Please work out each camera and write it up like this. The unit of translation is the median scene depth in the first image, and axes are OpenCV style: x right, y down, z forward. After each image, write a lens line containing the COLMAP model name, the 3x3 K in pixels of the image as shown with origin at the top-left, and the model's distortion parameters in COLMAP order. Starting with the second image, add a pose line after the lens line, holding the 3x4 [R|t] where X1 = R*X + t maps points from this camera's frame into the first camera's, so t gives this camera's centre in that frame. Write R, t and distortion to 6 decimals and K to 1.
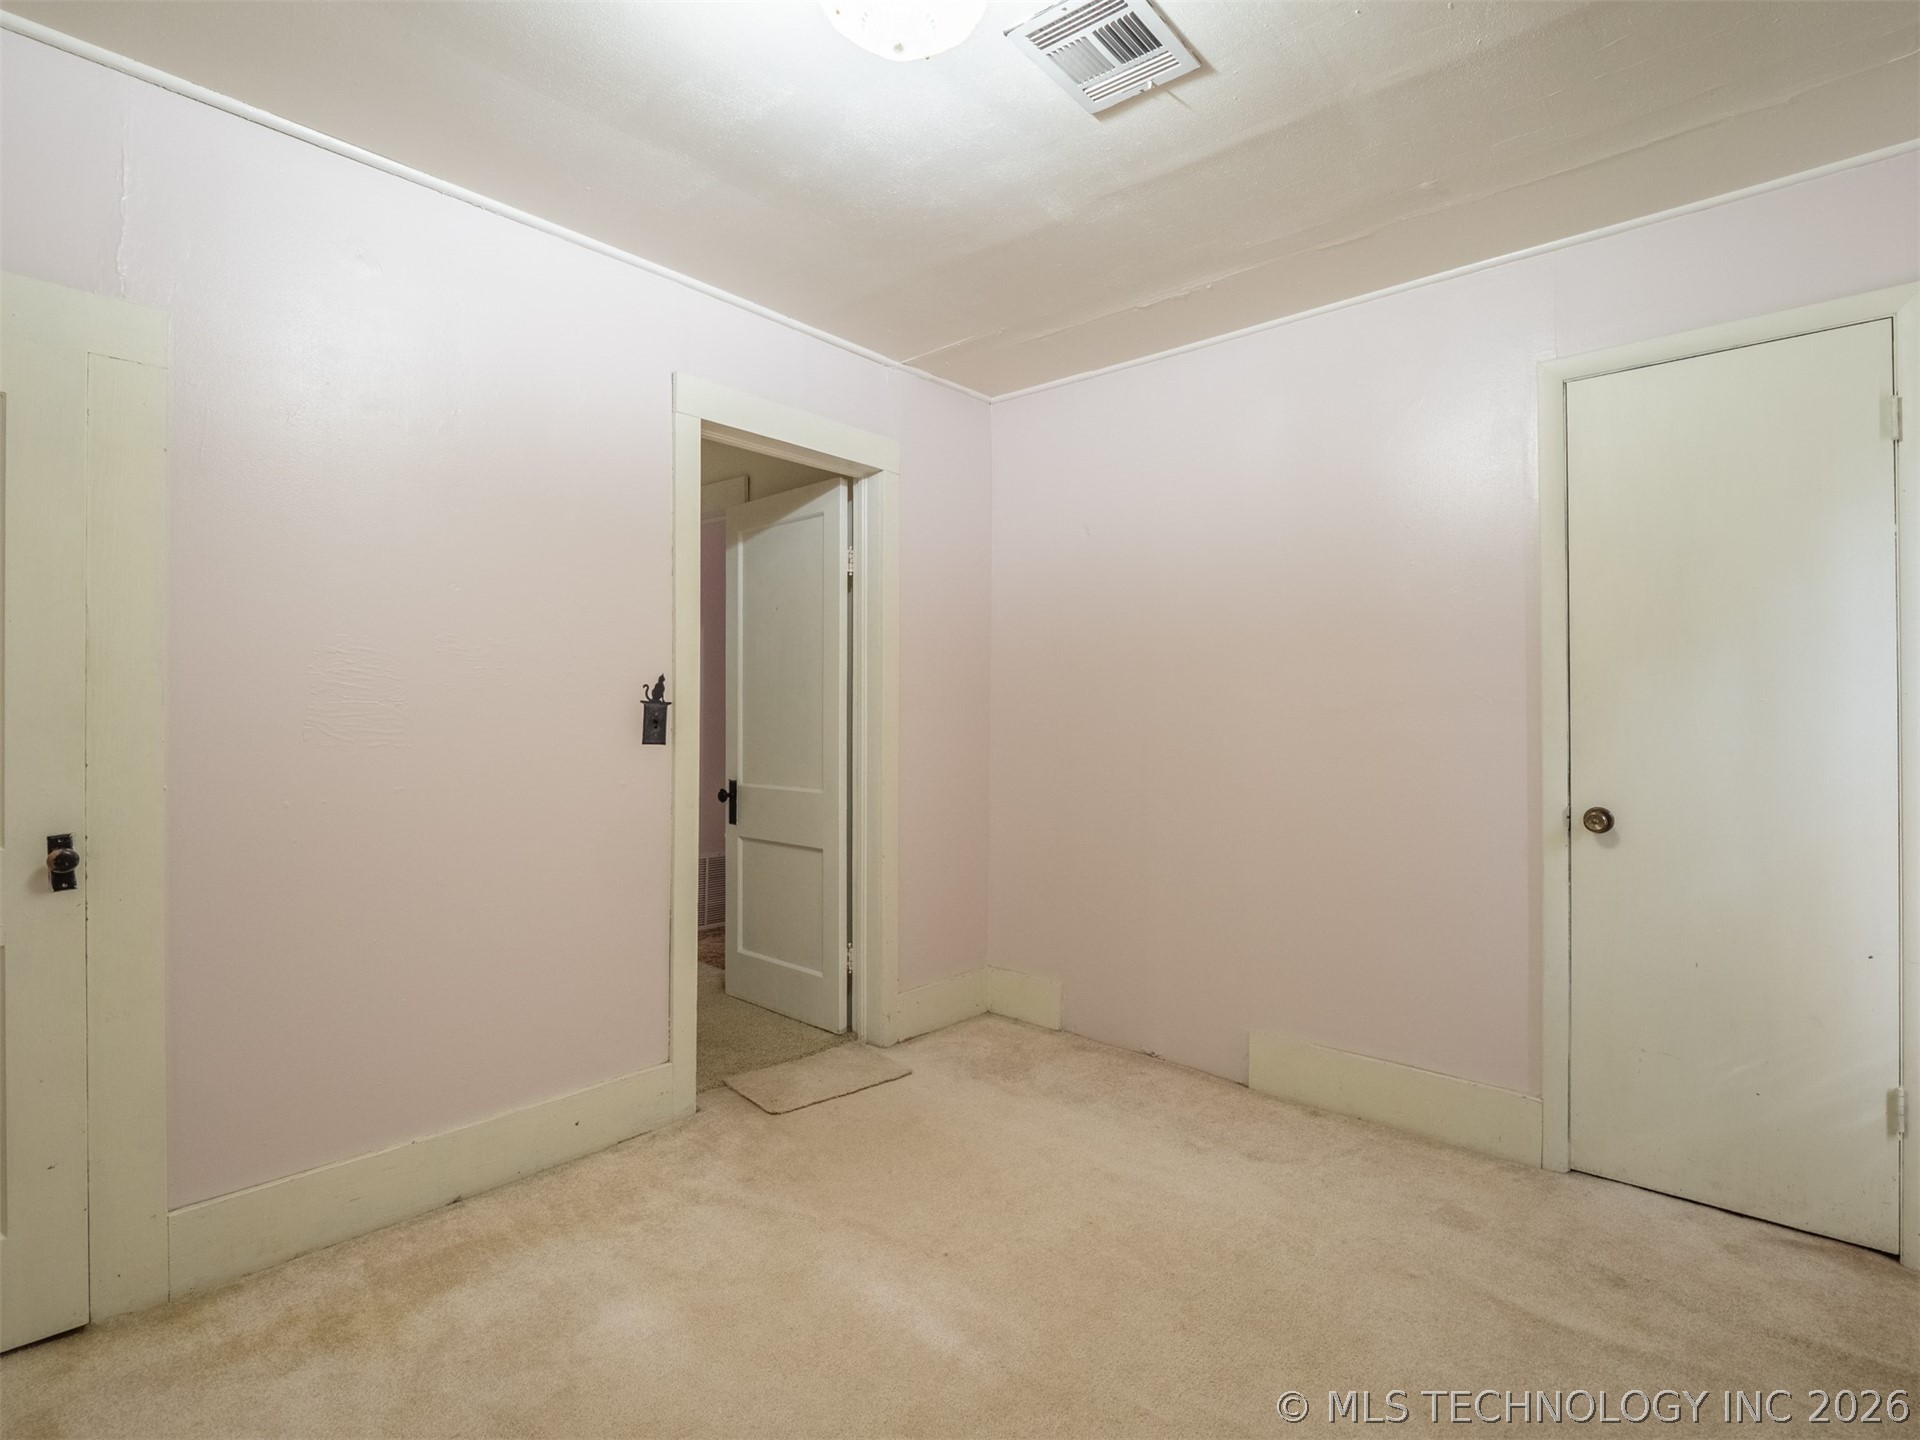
lens RADIAL K [[933.1, 0, 961.6], [0, 933.1, 713.6], [0, 0, 1]] dist [-0.000944, -0.015388]
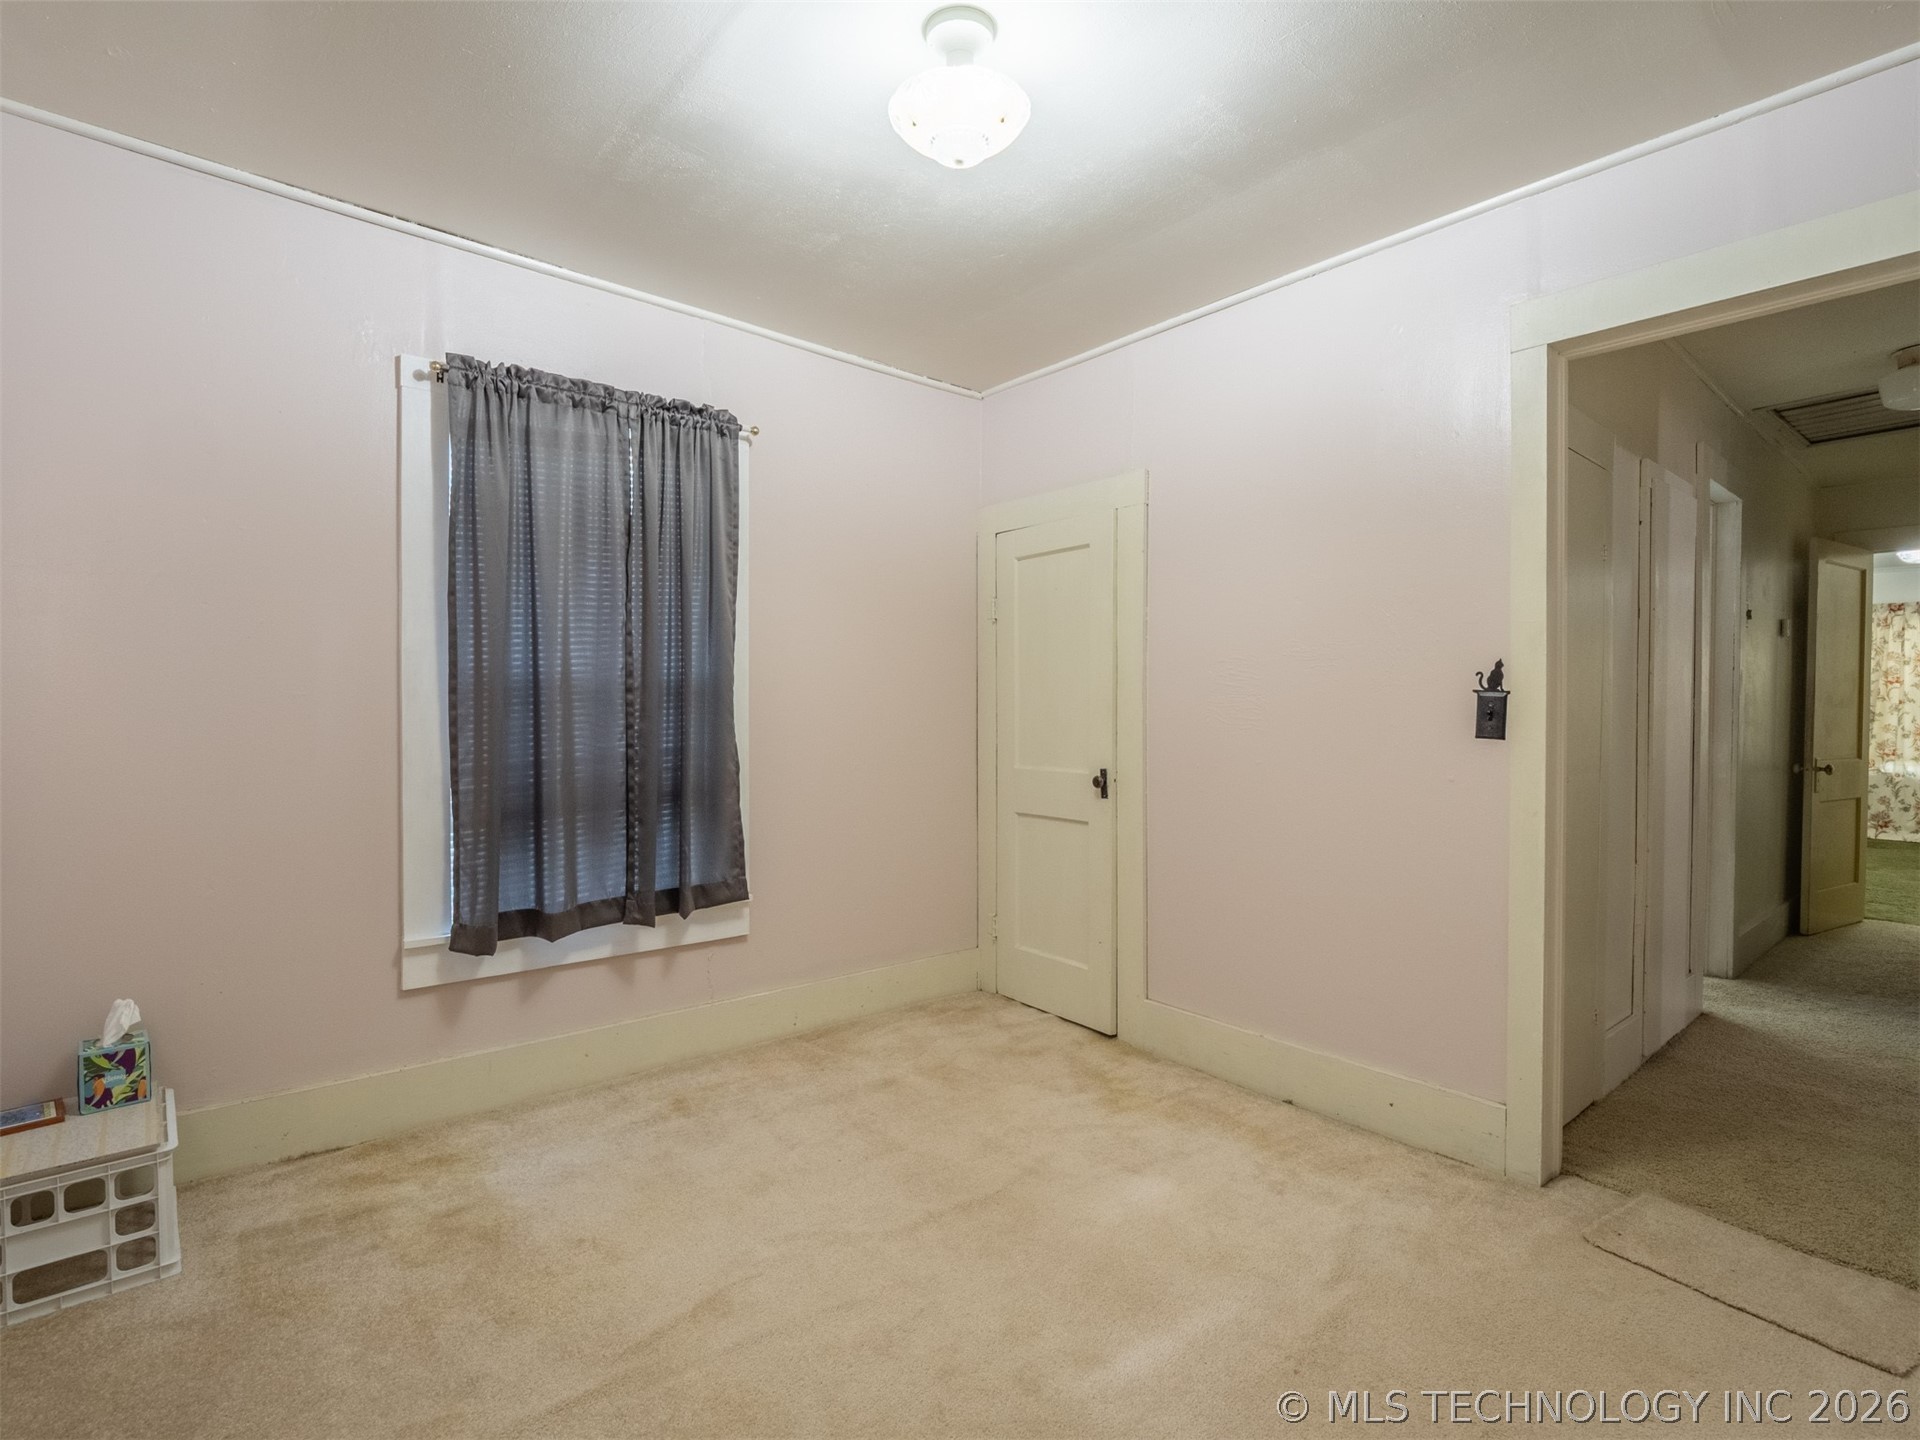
lens RADIAL K [[951.2, 0, 961.3], [0, 951.2, 713.1], [0, 0, 1]] dist [-0.012667, -0.001602]
pose [[-0.139826, 0.006512, -0.990155, 0.641407], [-0.002059, 0.999974, 0.006868, 0.003289], [0.990174, 0.002999, -0.139809, 0.636689]]
